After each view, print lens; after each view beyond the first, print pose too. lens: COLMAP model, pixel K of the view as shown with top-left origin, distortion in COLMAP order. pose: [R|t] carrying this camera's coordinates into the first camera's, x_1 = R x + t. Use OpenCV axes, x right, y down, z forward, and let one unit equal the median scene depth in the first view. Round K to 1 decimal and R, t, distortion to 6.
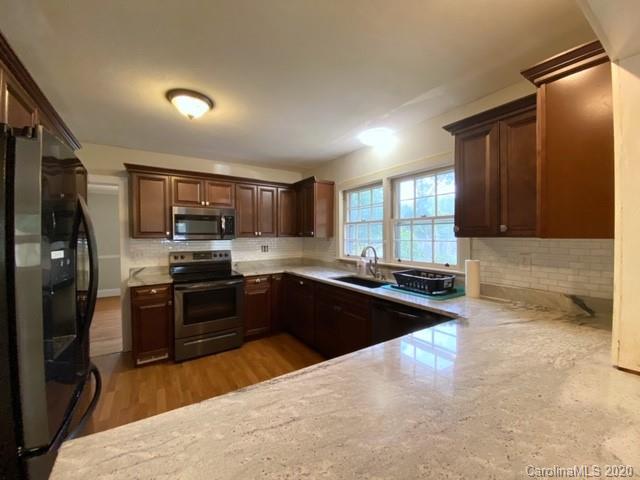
lens RADIAL K [[262.4, 0, 320.0], [0, 262.4, 240.0], [0, 0, 1]] dist [0.026619, -0.022226]
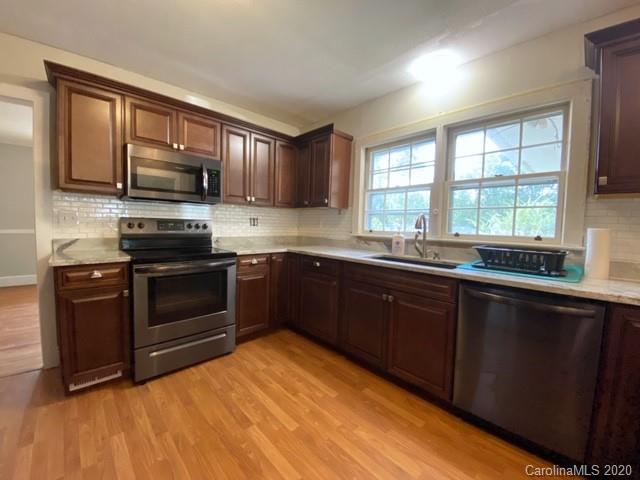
lens RADIAL K [[262.4, 0, 320.0], [0, 262.4, 240.0], [0, 0, 1]] dist [0.026619, -0.022226]
pose [[0.983982, 0.022307, 0.176864, -0.198796], [-0.029944, 0.998726, 0.040628, 0.063603], [-0.175732, -0.045273, 0.983396, 0.266001]]
